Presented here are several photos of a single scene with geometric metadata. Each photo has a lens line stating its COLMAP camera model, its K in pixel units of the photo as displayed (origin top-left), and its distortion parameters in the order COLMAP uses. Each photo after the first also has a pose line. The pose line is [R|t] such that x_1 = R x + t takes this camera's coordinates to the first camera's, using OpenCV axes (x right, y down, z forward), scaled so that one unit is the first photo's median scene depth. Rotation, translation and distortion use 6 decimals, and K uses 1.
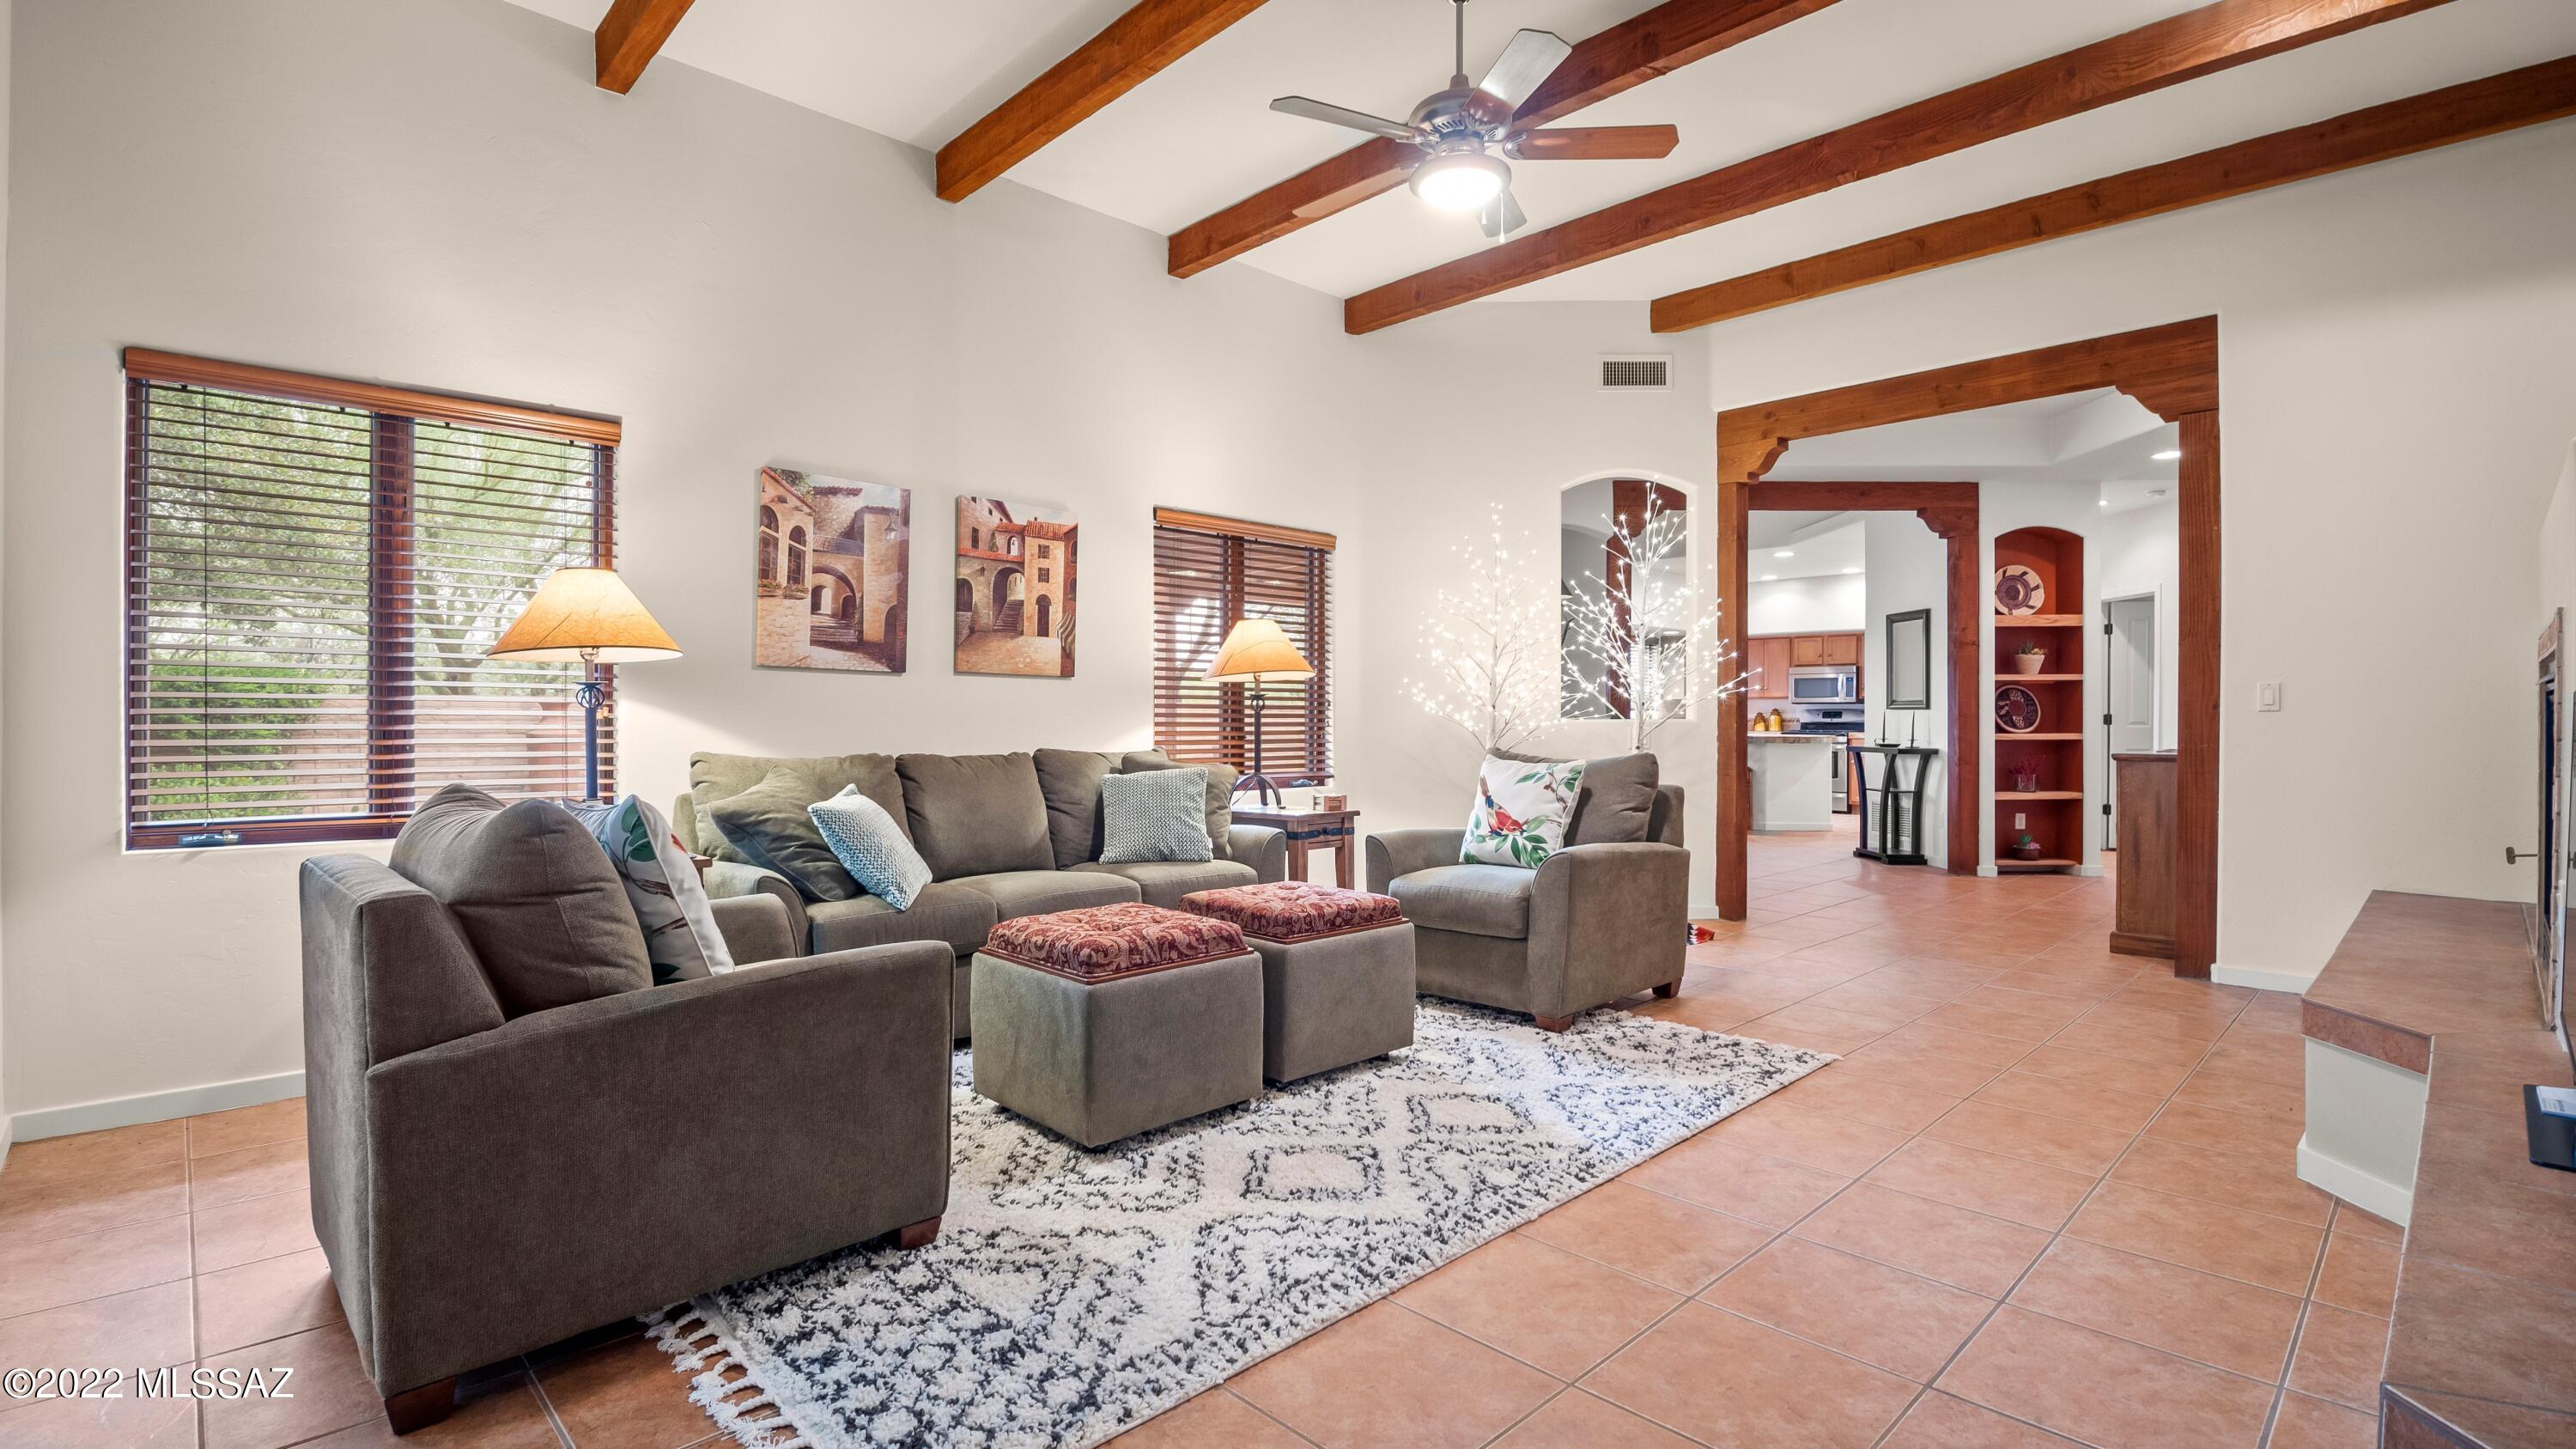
lens RADIAL K [[1174.9, 0, 1281.6], [0, 1174.9, 719.1], [0, 0, 1]] dist [-0.014169, -0.002795]
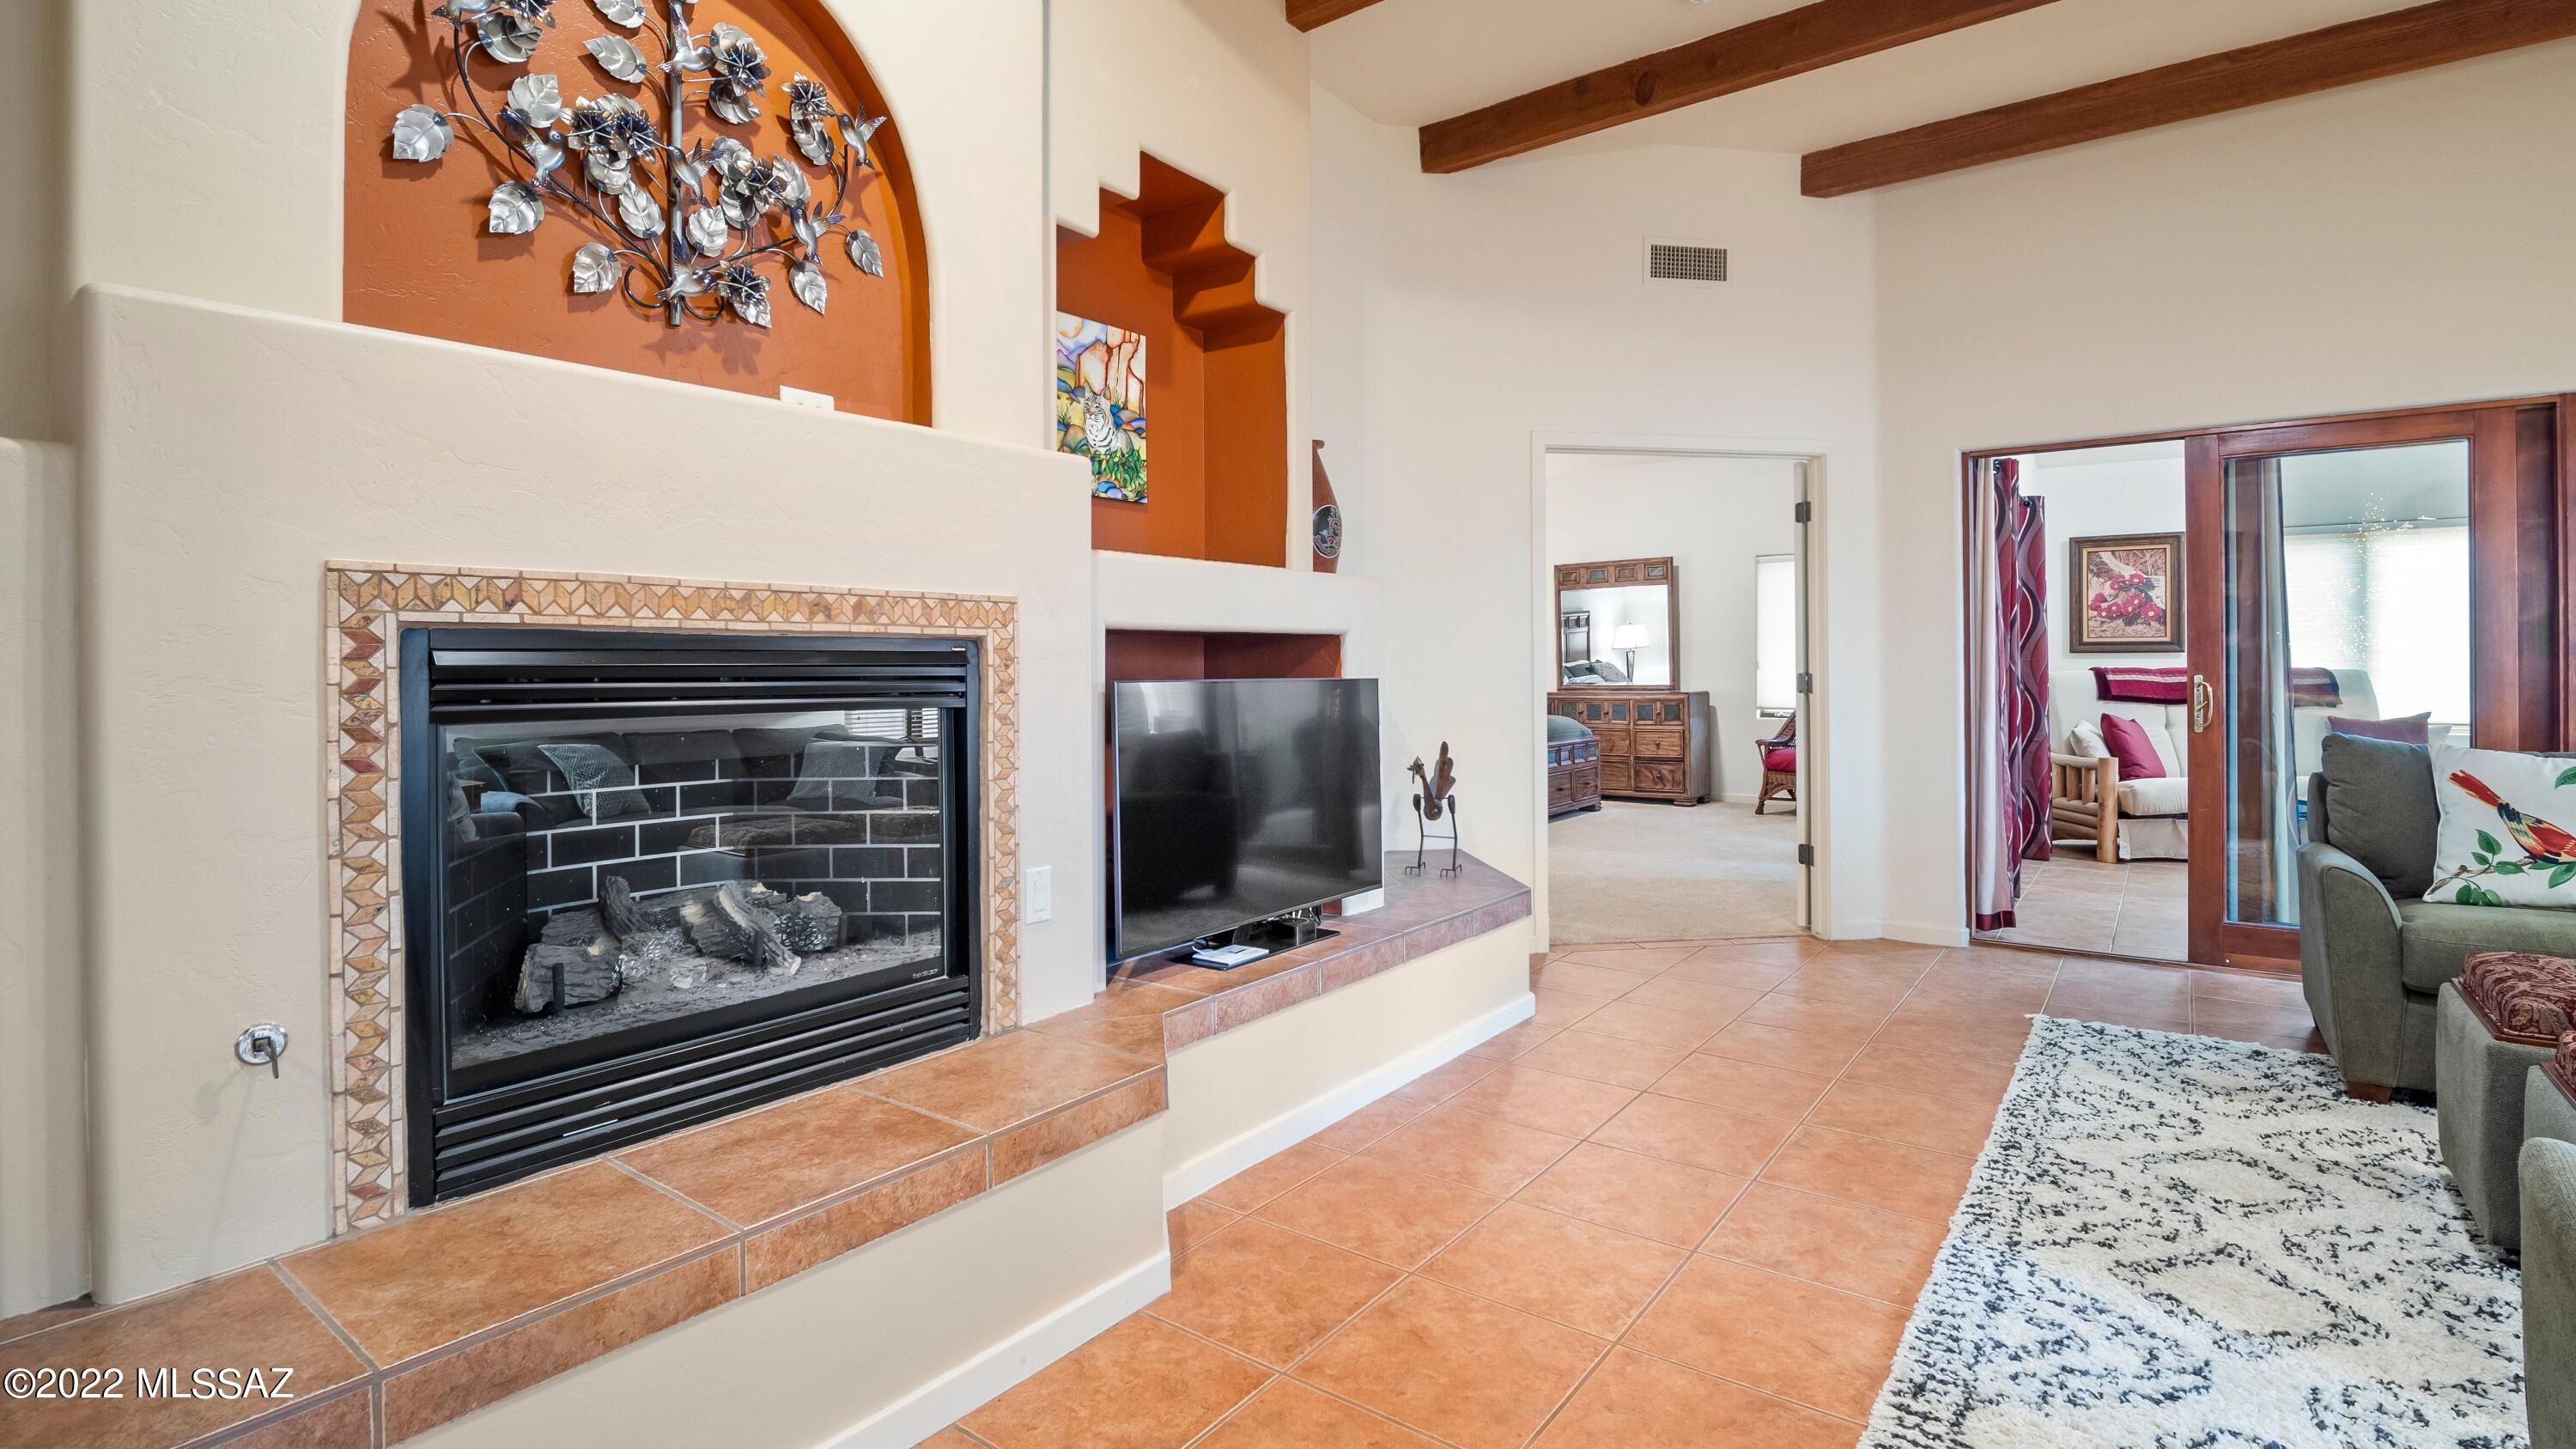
lens RADIAL K [[1174.9, 0, 1300.1], [0, 1174.9, 669.2], [0, 0, 1]] dist [-0.014169, -0.002795]
pose [[-0.987060, 0.005232, -0.160263, 0.564003], [0.004993, 0.999986, 0.001895, -0.019923], [0.160271, 0.001070, -0.987072, 1.111441]]
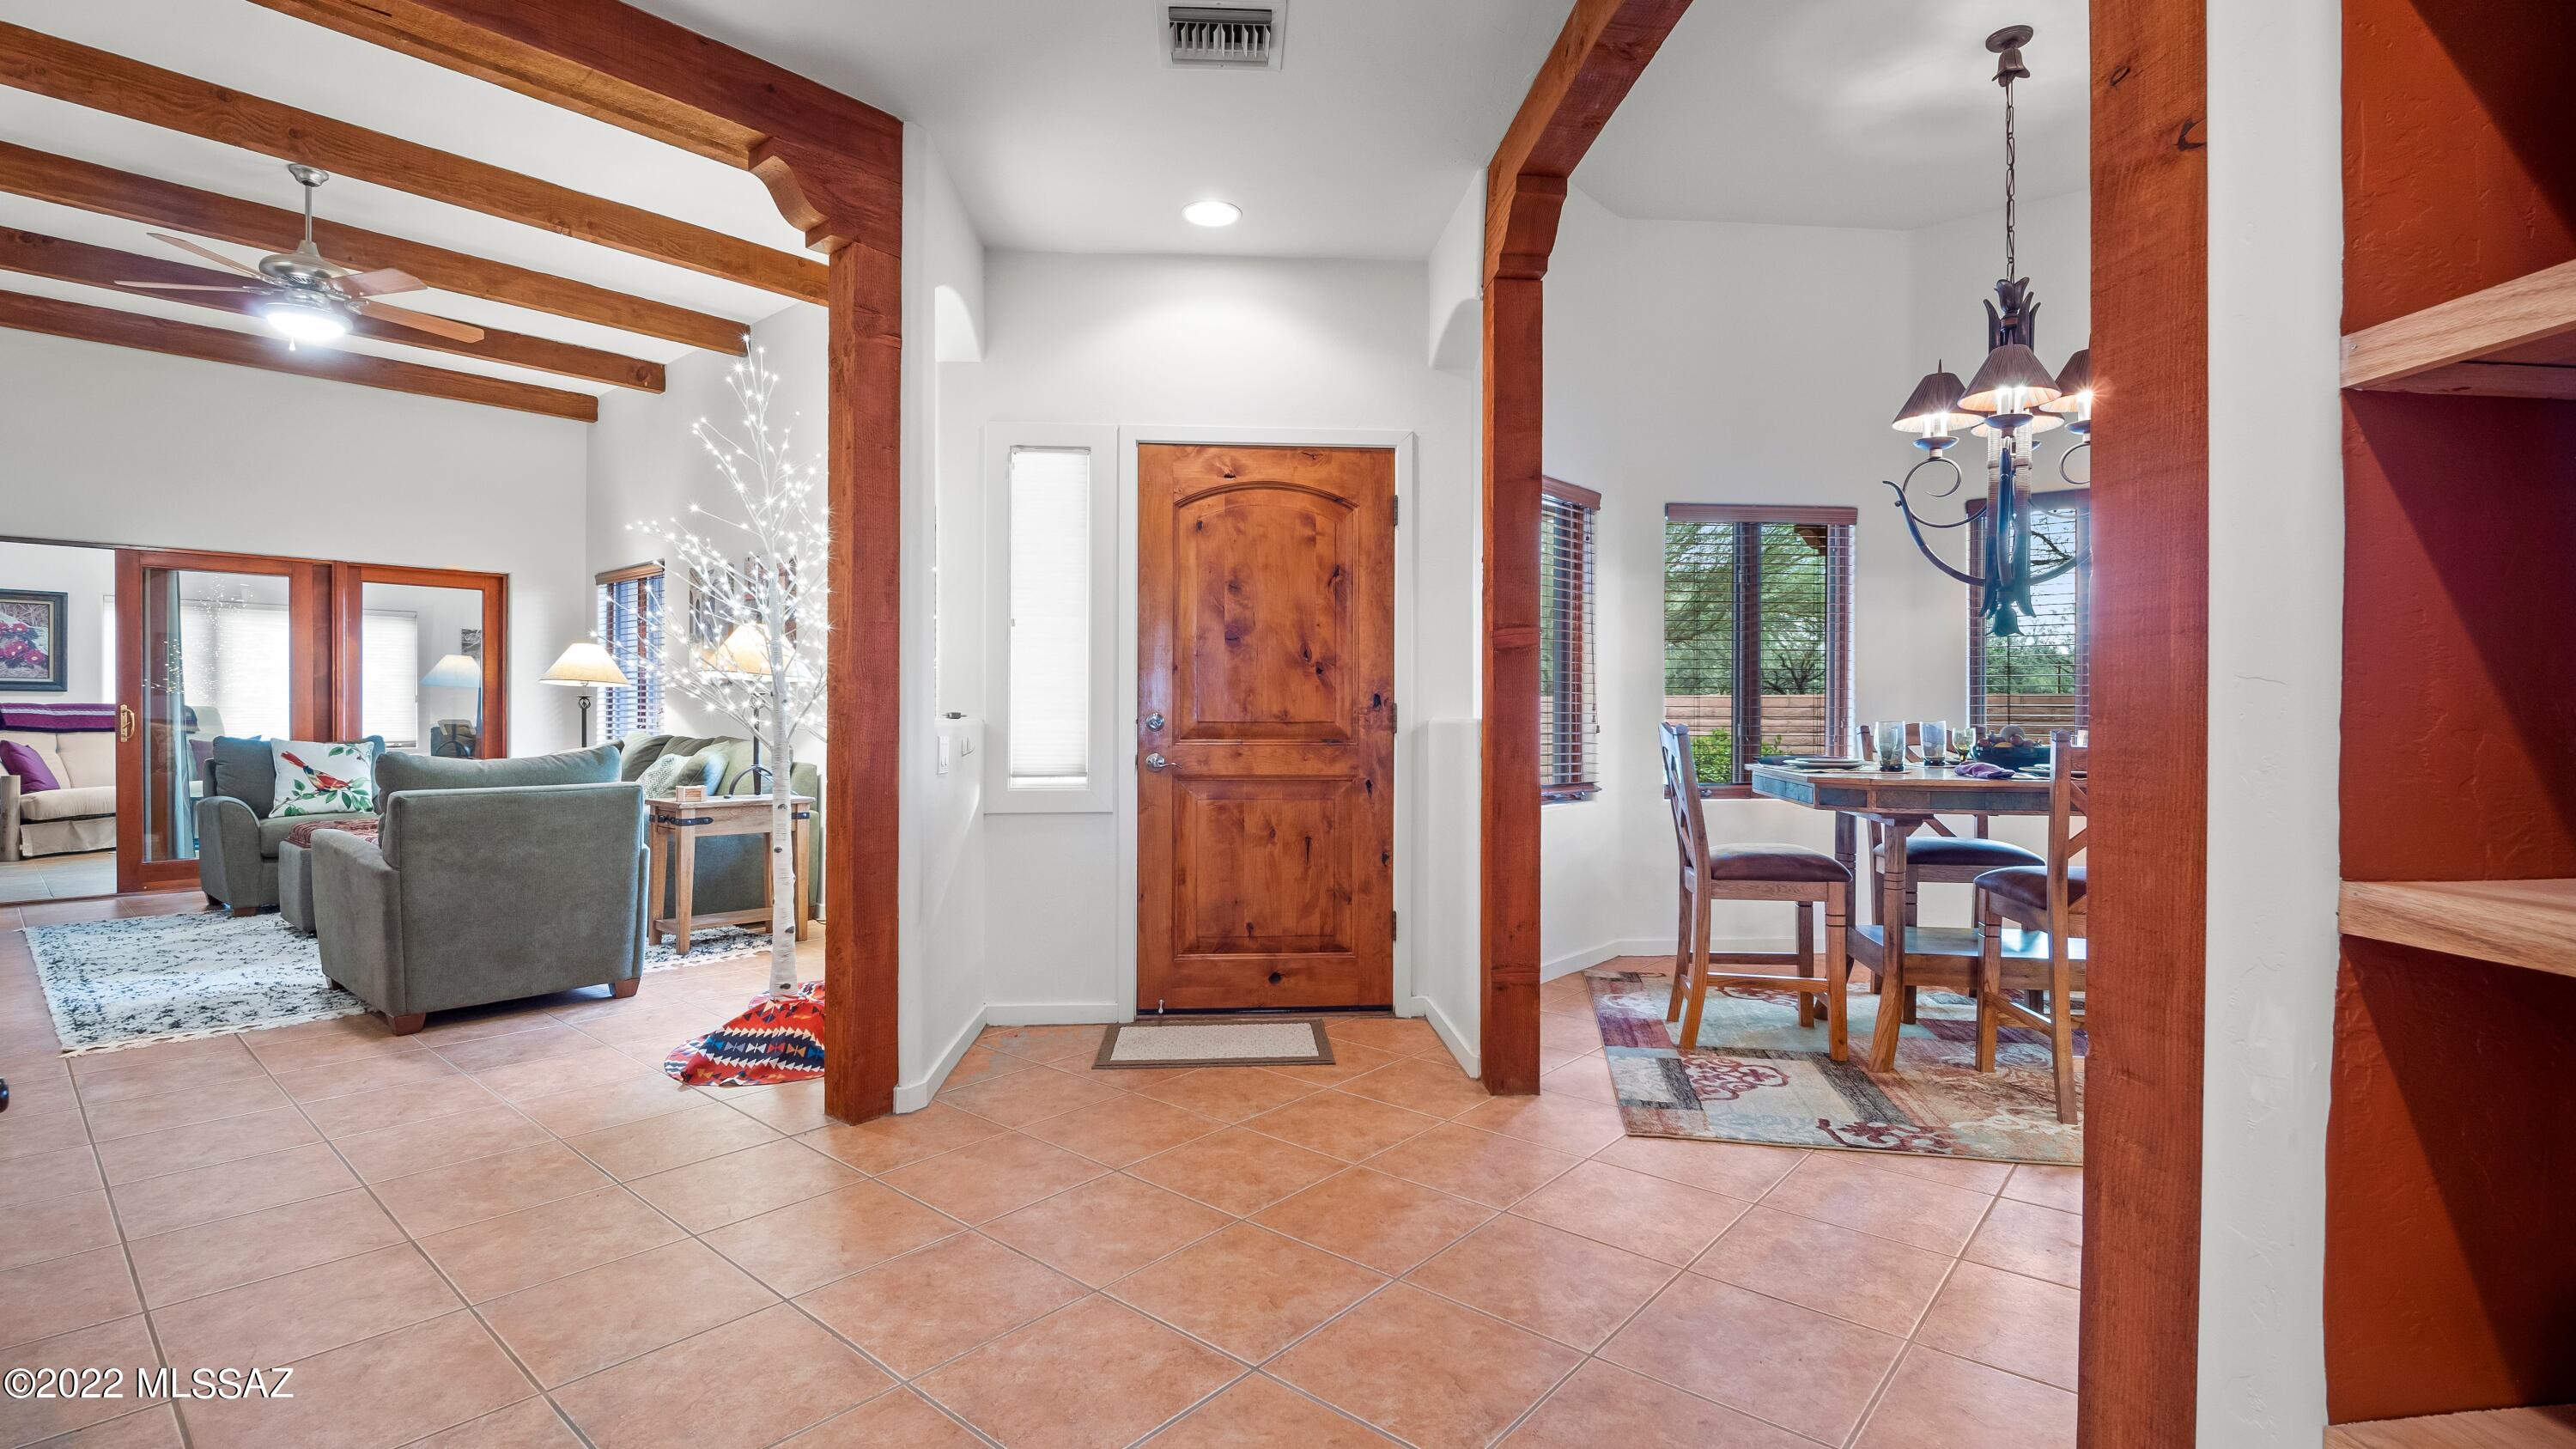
lens RADIAL K [[1174.9, 0, 1293.6], [0, 1174.9, 717.4], [0, 0, 1]] dist [-0.014169, -0.002795]
pose [[0.104365, 0.003891, -0.994531, 1.316549], [-0.004342, 0.999985, 0.003457, -0.004913], [0.994530, 0.003958, 0.104380, 1.623575]]
